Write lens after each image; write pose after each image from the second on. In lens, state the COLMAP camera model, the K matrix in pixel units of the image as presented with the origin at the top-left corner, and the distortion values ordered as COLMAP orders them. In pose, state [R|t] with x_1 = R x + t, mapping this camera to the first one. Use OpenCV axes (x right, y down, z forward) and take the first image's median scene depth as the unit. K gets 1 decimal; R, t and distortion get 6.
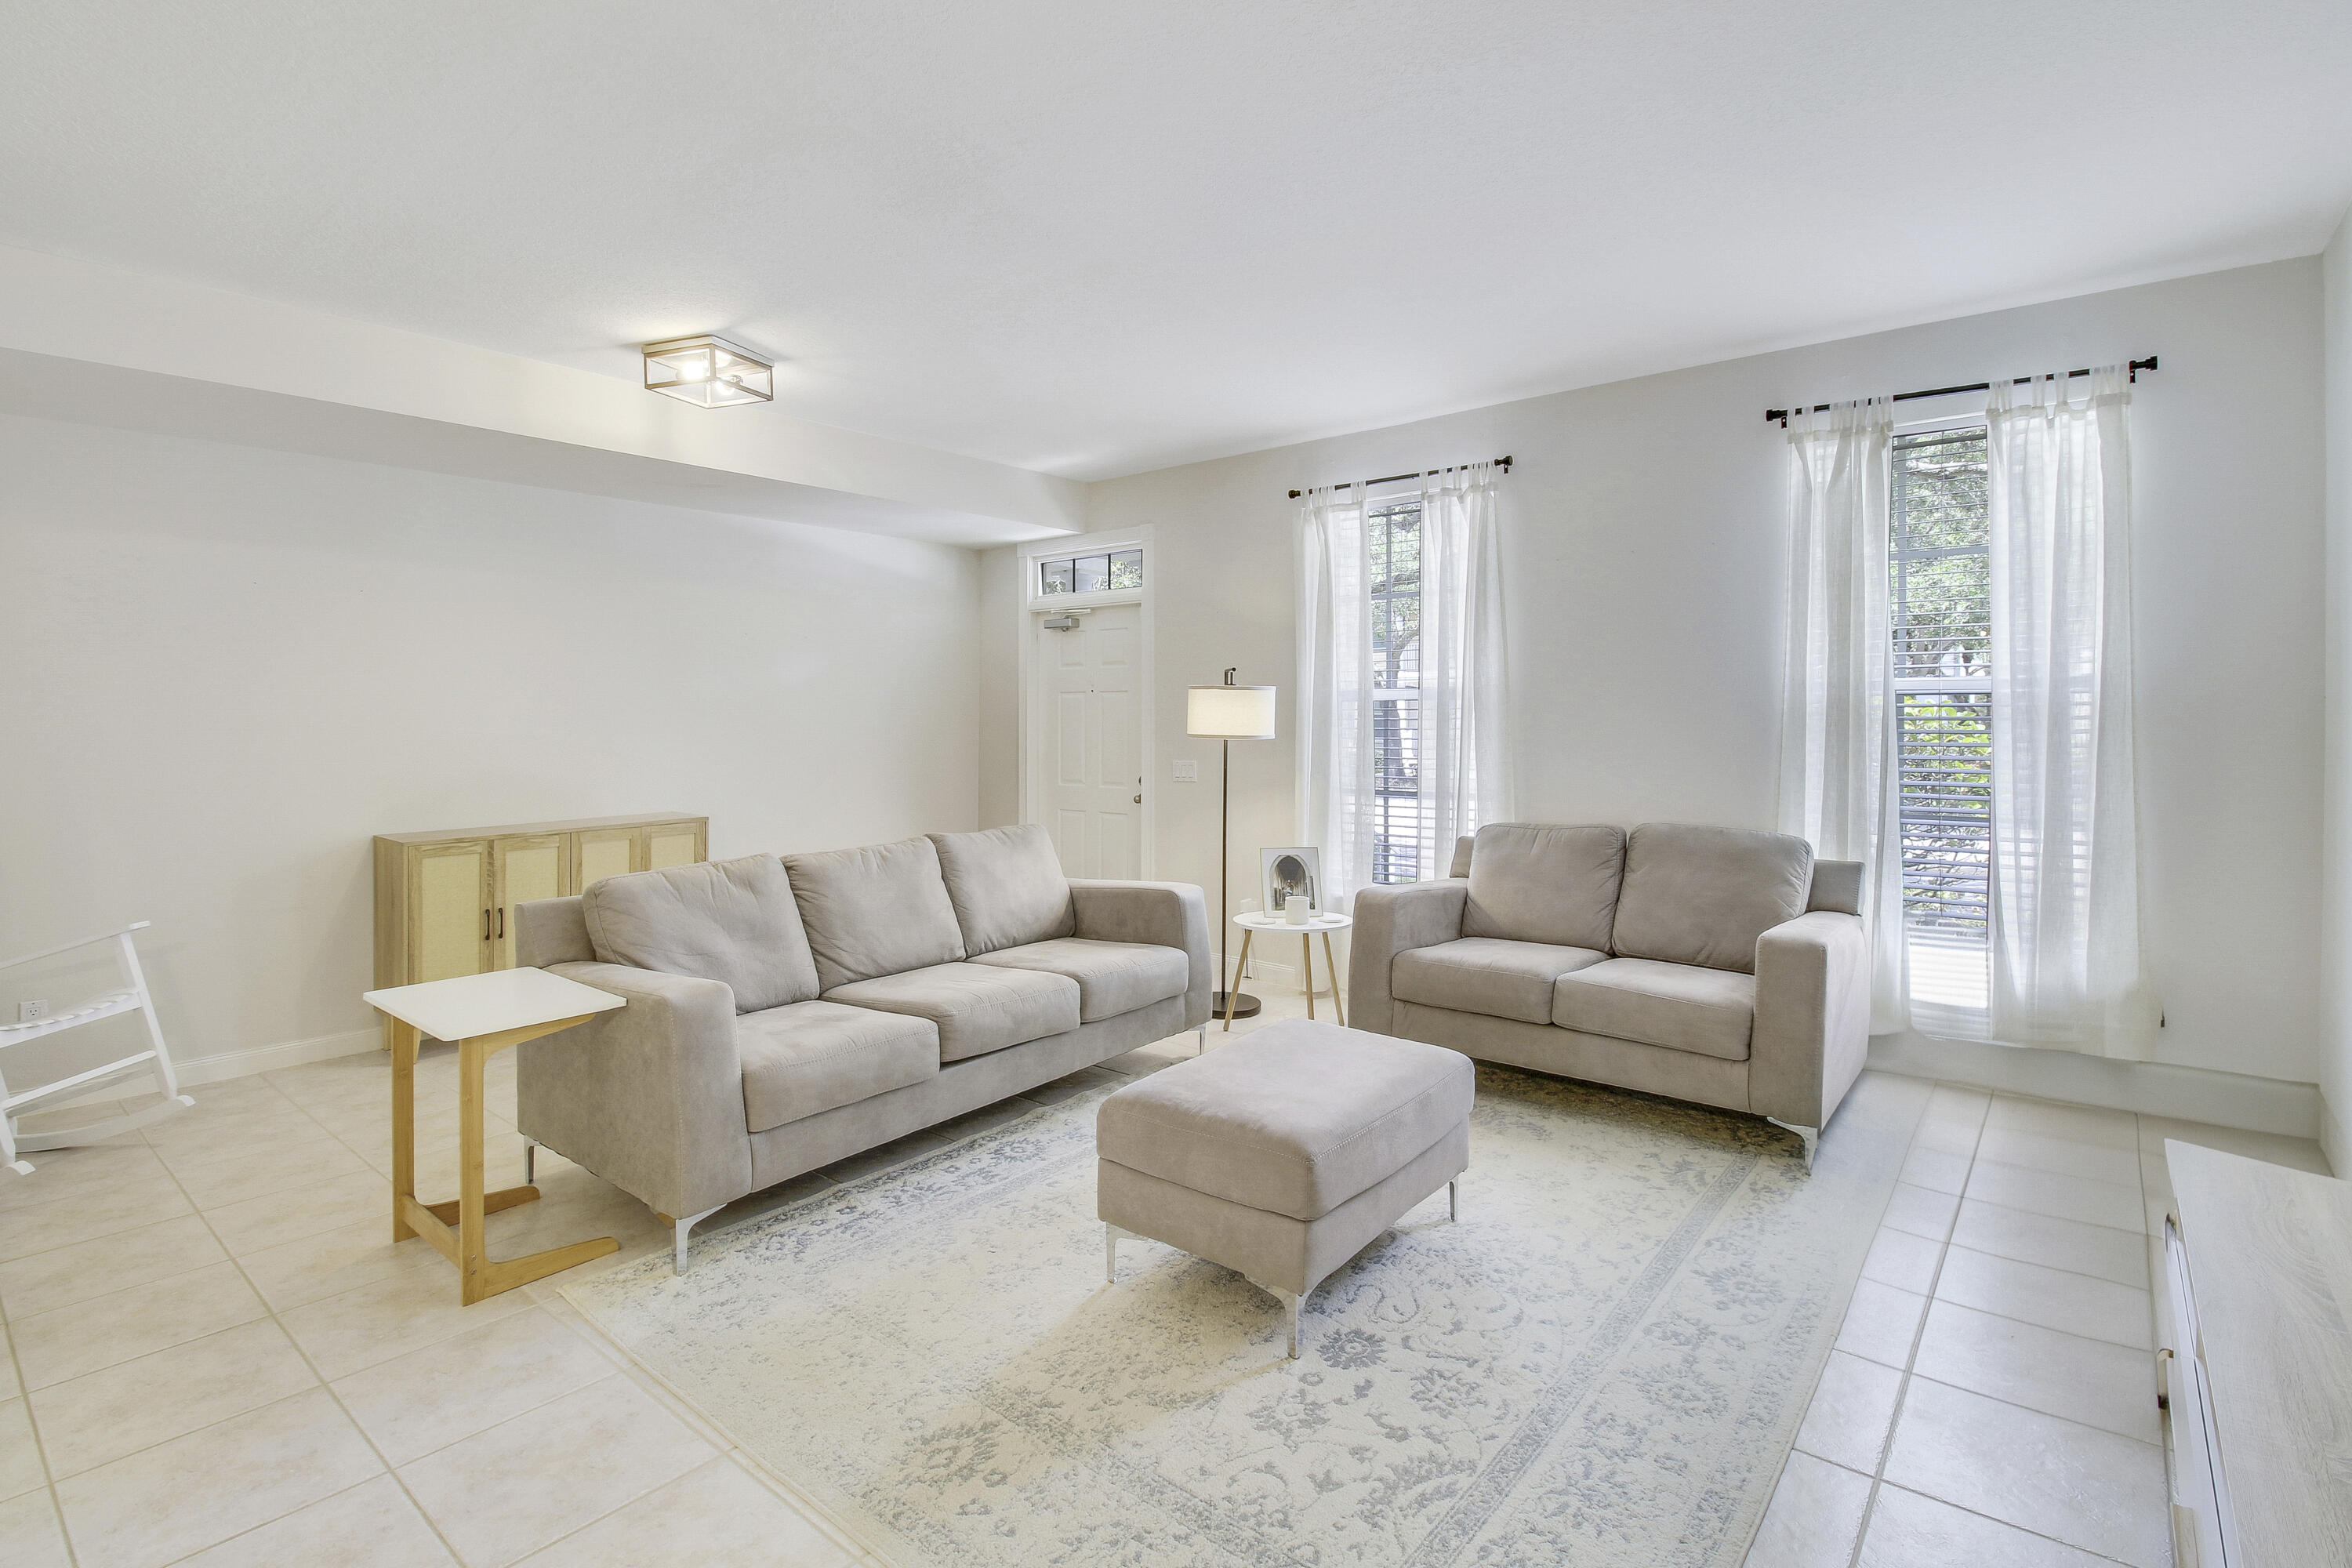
lens RADIAL K [[1093.7, 0, 1180.6], [0, 1093.7, 715.9], [0, 0, 1]] dist [0.000293, -0.011565]
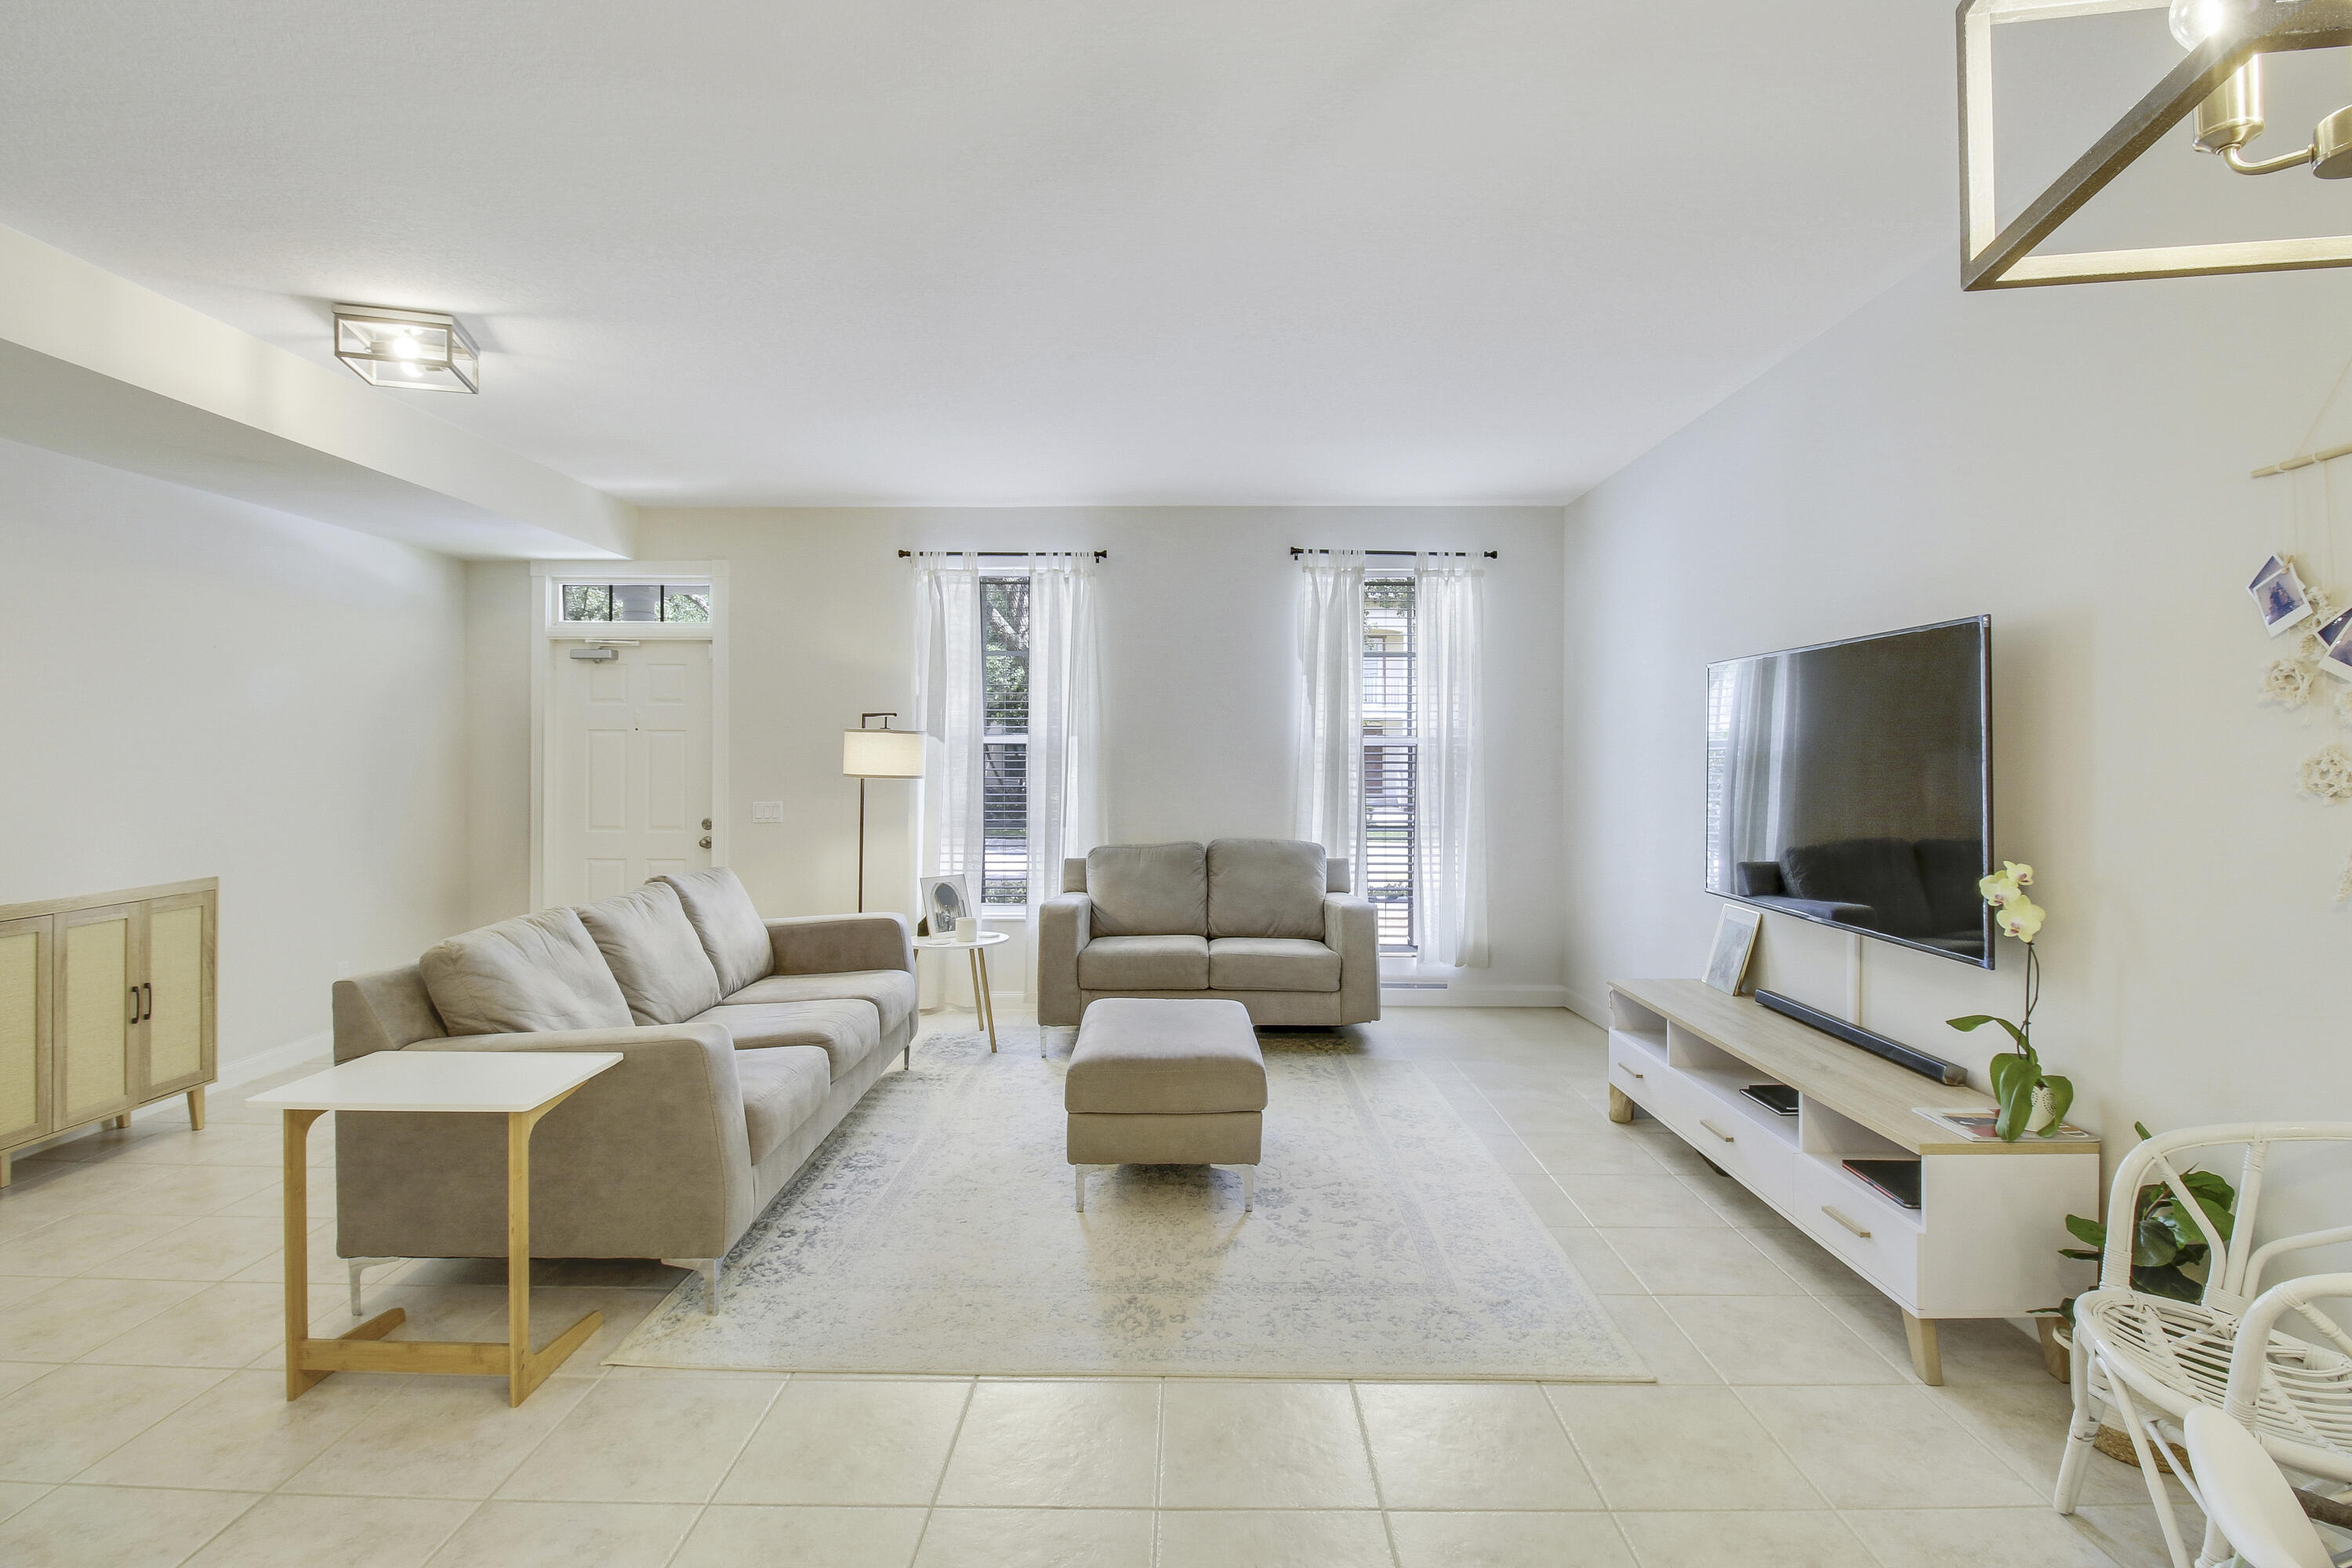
lens RADIAL K [[1113.4, 0, 1175.4], [0, 1113.4, 738.3], [0, 0, 1]] dist [-0.000180, -0.011722]
pose [[0.778306, 0.016907, 0.627658, -0.528786], [-0.005944, 0.999791, -0.019560, 0.000754], [-0.627857, 0.011493, 0.778244, -0.043703]]
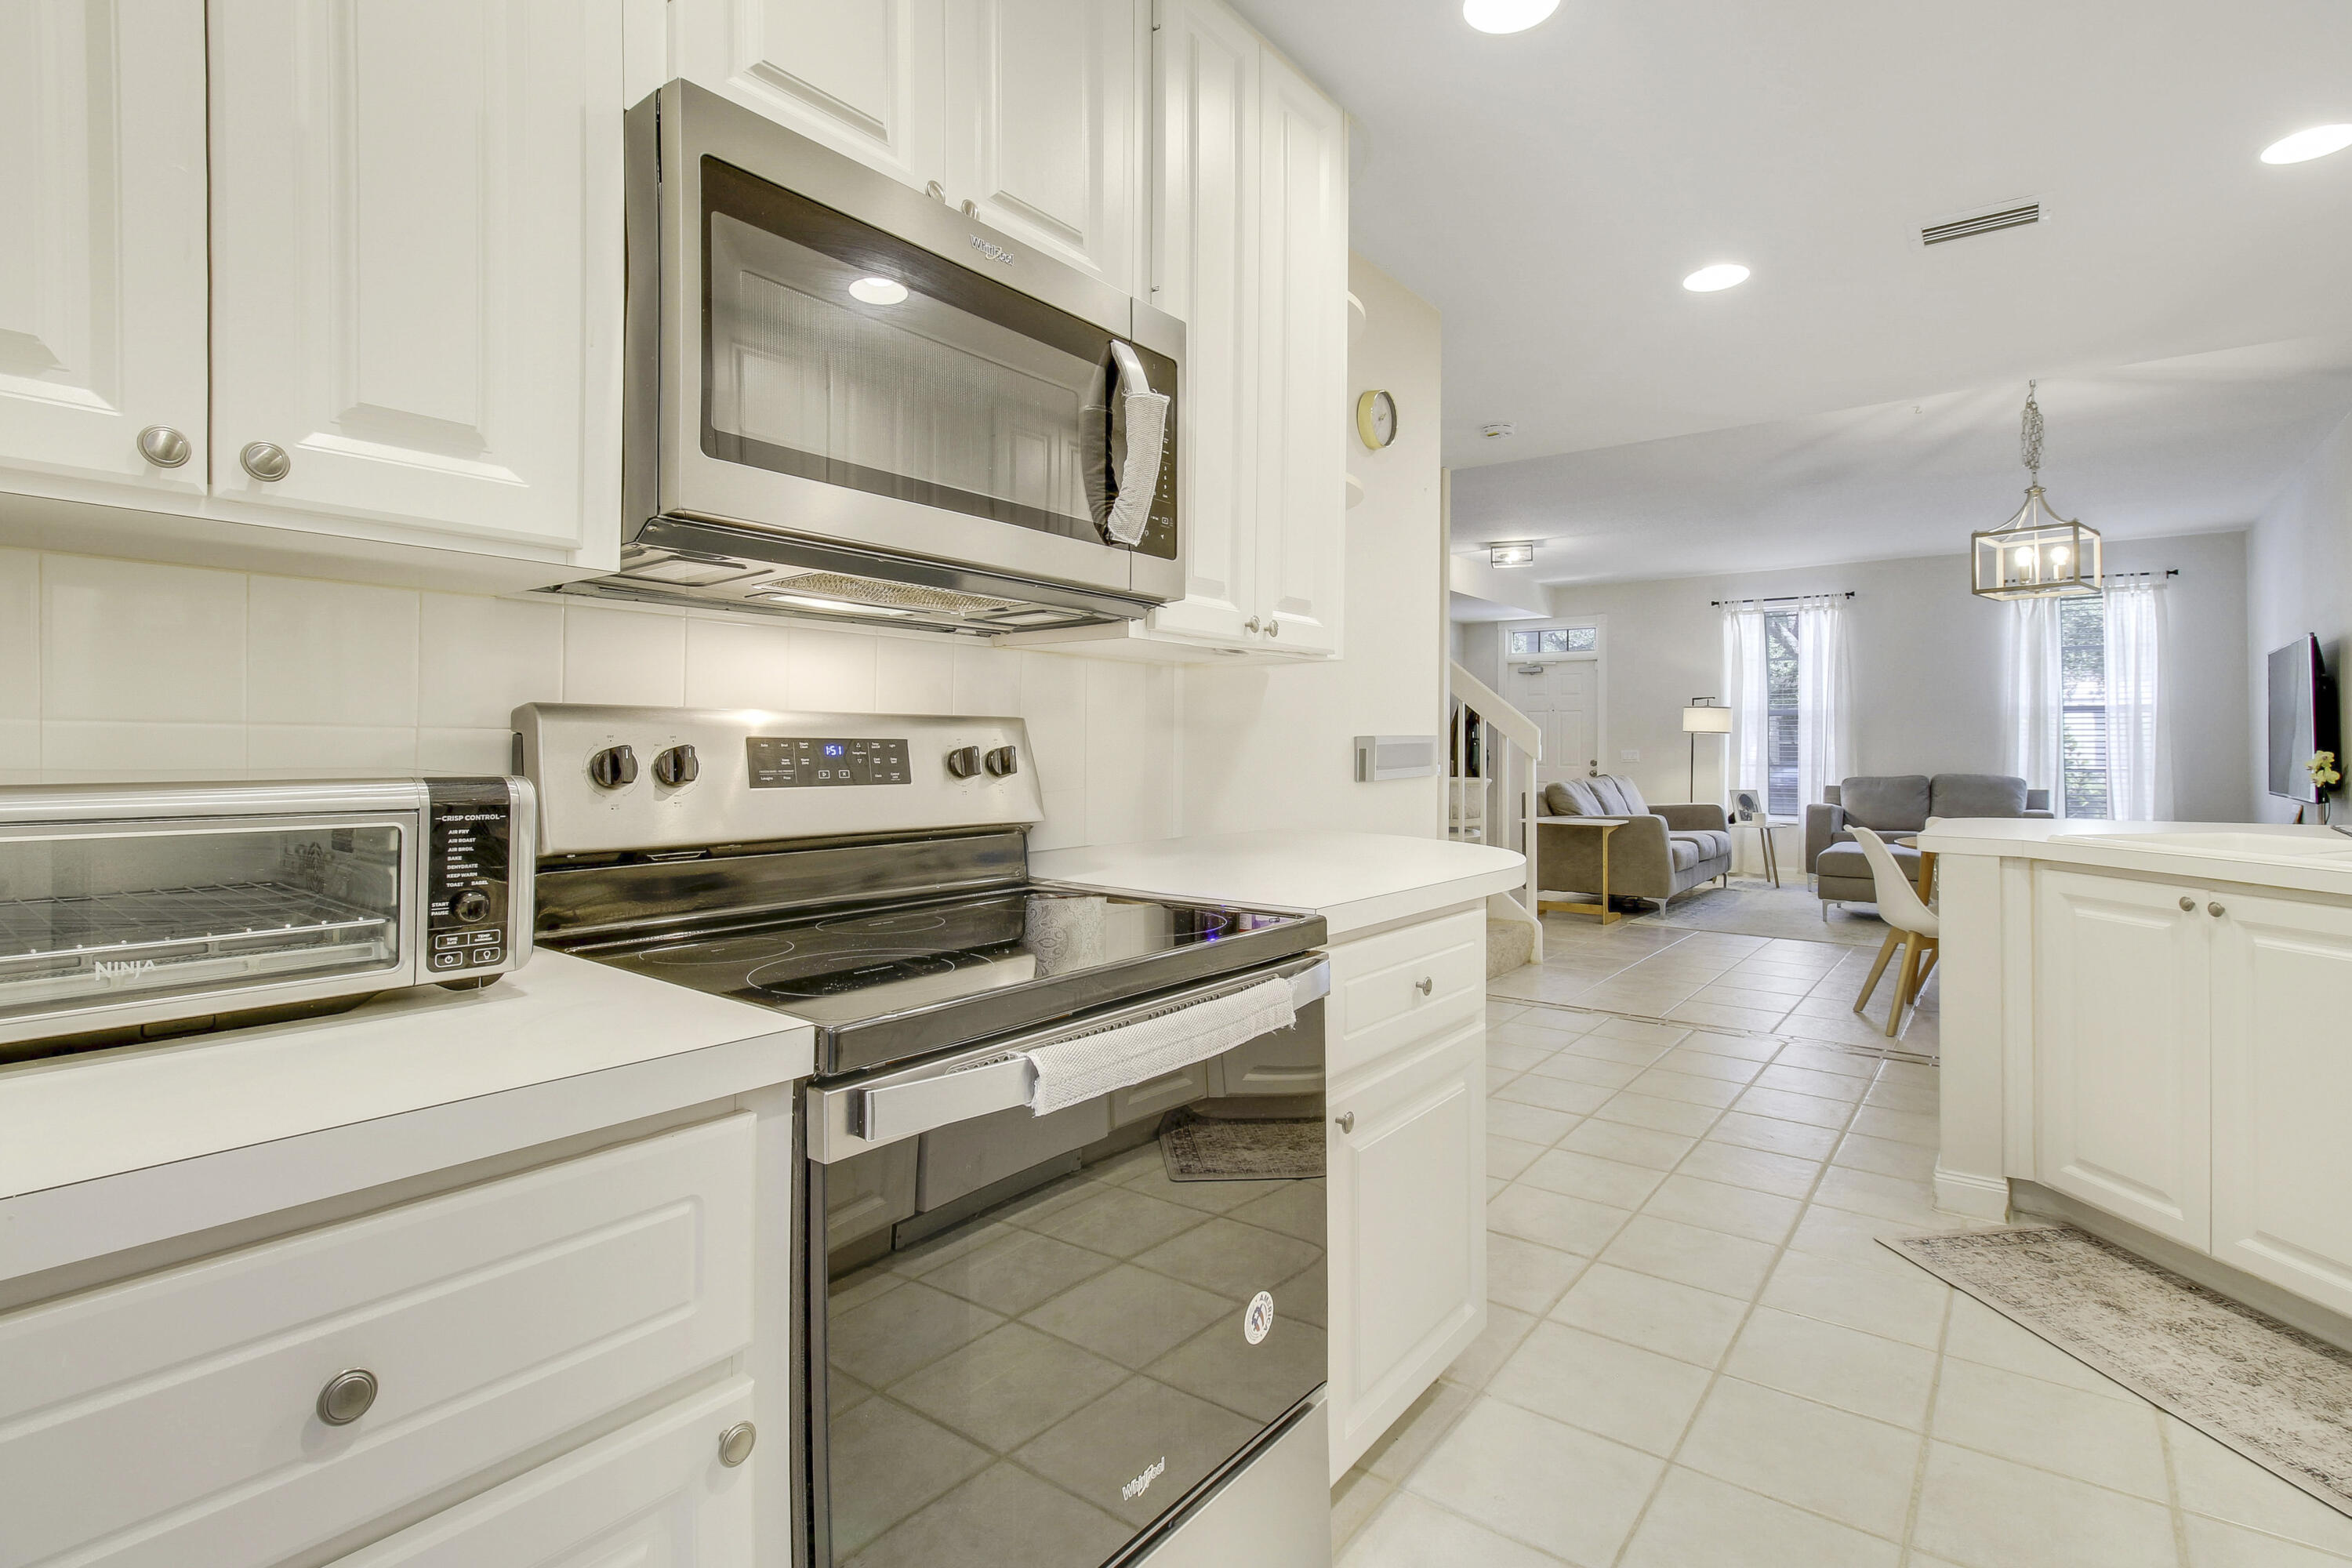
lens RADIAL K [[1075.9, 0, 1170.6], [0, 1075.9, 729.0], [0, 0, 1]] dist [-0.000248, -0.027539]
pose [[0.999876, 0.011381, 0.010855, -1.155320], [-0.011199, 0.999798, -0.016704, 0.067592], [-0.011043, 0.016581, 0.999802, -1.104780]]
